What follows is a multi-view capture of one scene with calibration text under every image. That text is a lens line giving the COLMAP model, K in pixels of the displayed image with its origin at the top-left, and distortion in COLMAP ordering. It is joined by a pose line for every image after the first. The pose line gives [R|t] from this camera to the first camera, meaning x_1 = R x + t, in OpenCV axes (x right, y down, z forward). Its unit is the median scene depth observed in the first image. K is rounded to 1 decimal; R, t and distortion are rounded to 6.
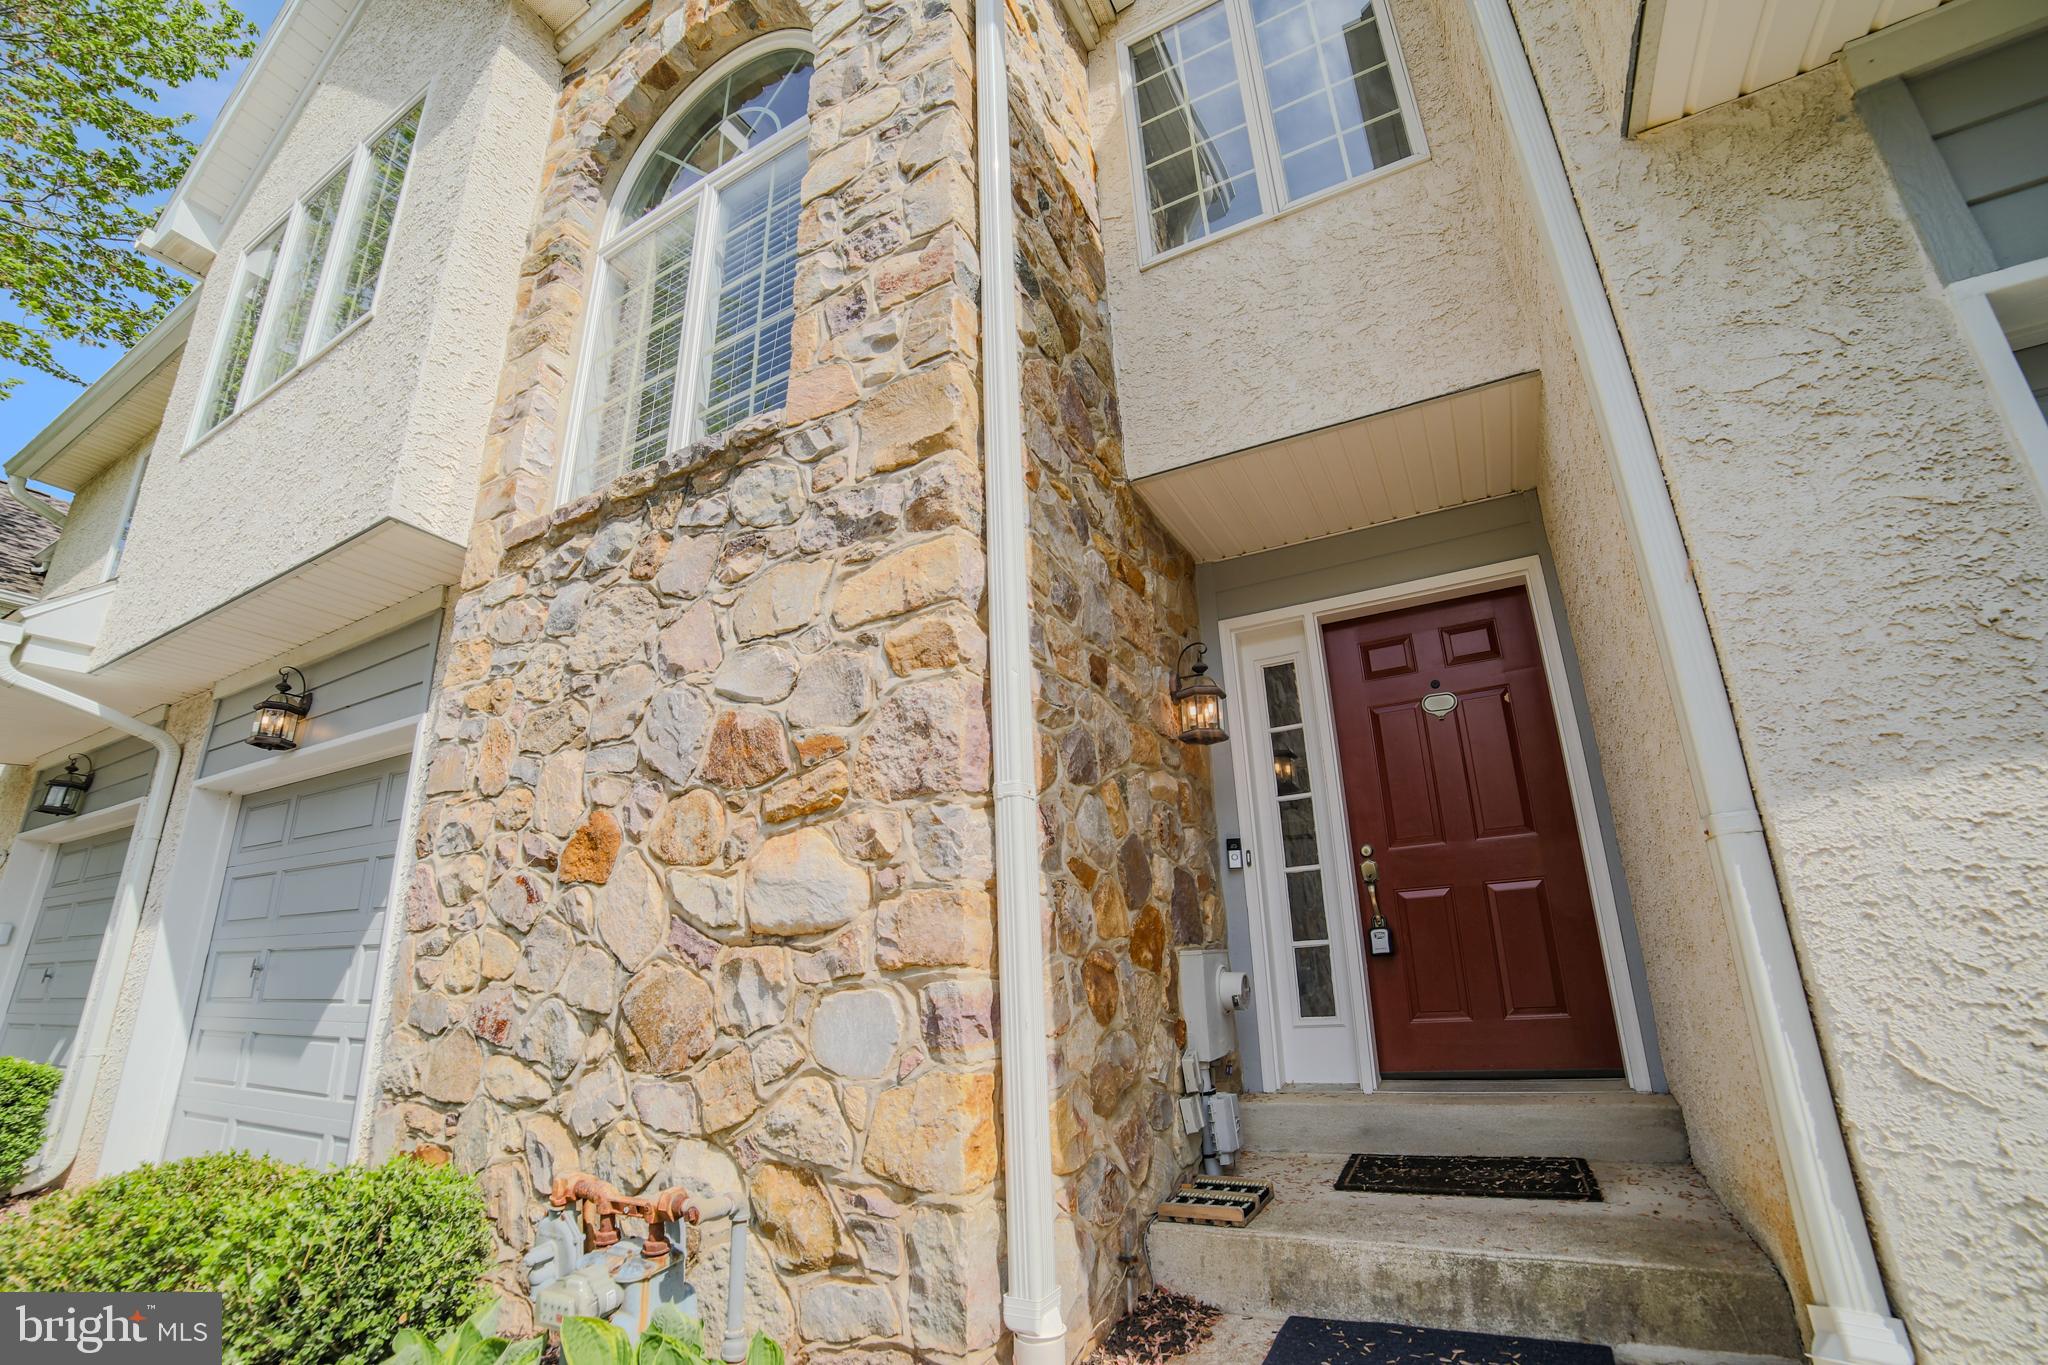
lens RADIAL K [[891.8, 0, 1024.0], [0, 891.8, 682.5], [0, 0, 1]] dist [-0.113519, 0.039226]
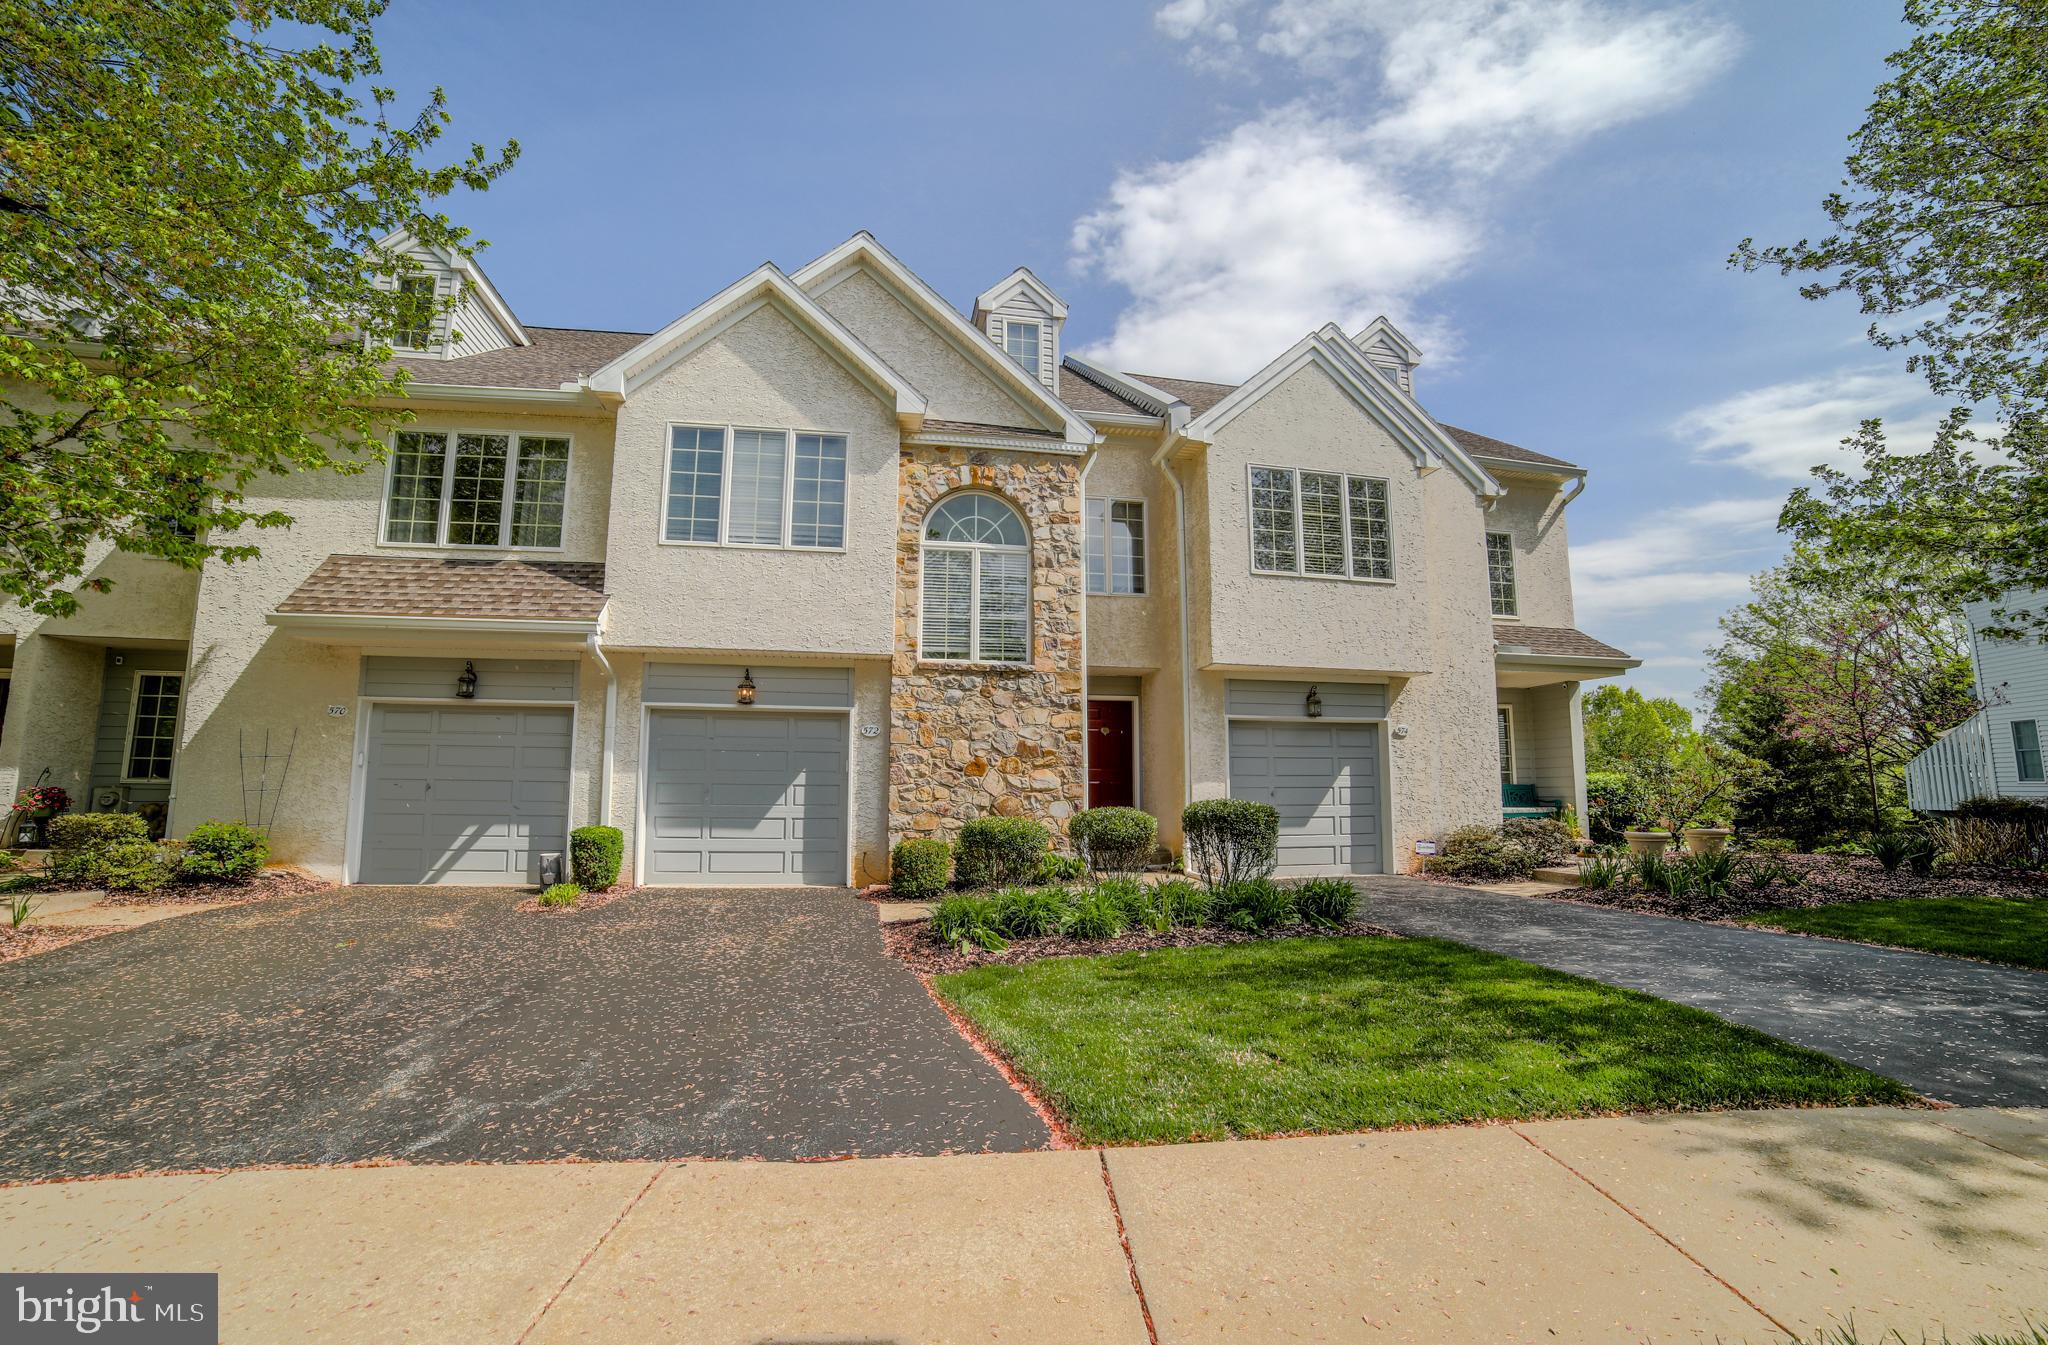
lens RADIAL K [[855.1, 0, 1024.0], [0, 855.1, 672.5], [0, 0, 1]] dist [-0.106664, -0.000013]
pose [[0.775888, 0.122844, 0.618794, -2.852239], [-0.223303, 0.970835, 0.087261, -0.634455], [-0.590028, -0.205883, 0.780692, -2.151481]]
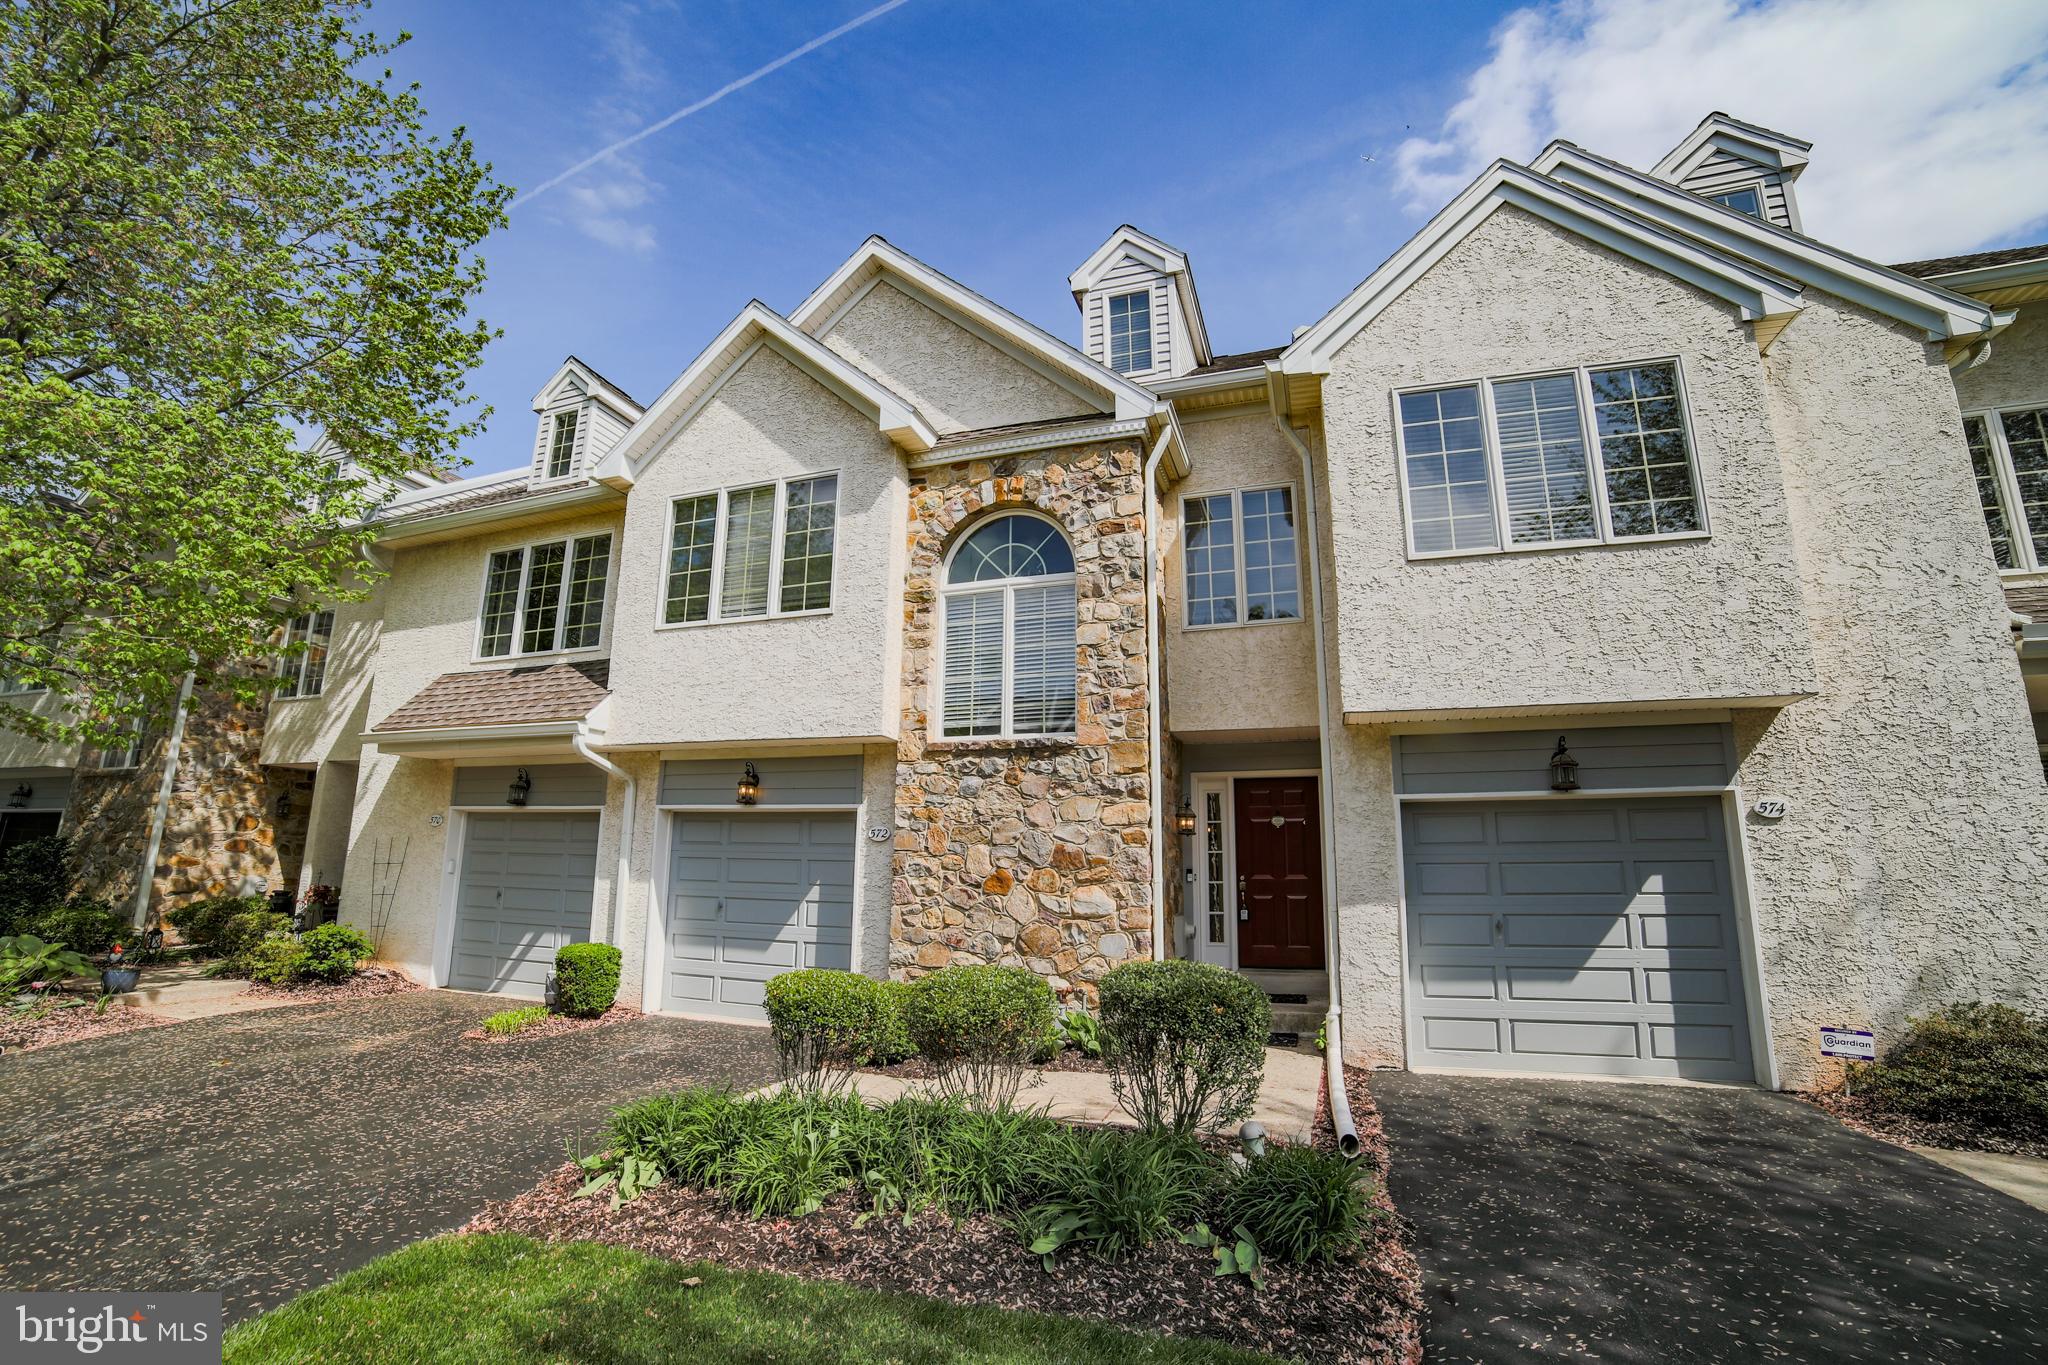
lens RADIAL K [[891.8, 0, 1024.0], [0, 891.8, 682.5], [0, 0, 1]] dist [-0.113519, 0.039226]
pose [[0.984753, 0.080838, 0.154035, -0.934108], [-0.095896, 0.991041, 0.092964, -0.764683], [-0.145140, -0.106318, 0.983682, -1.888495]]
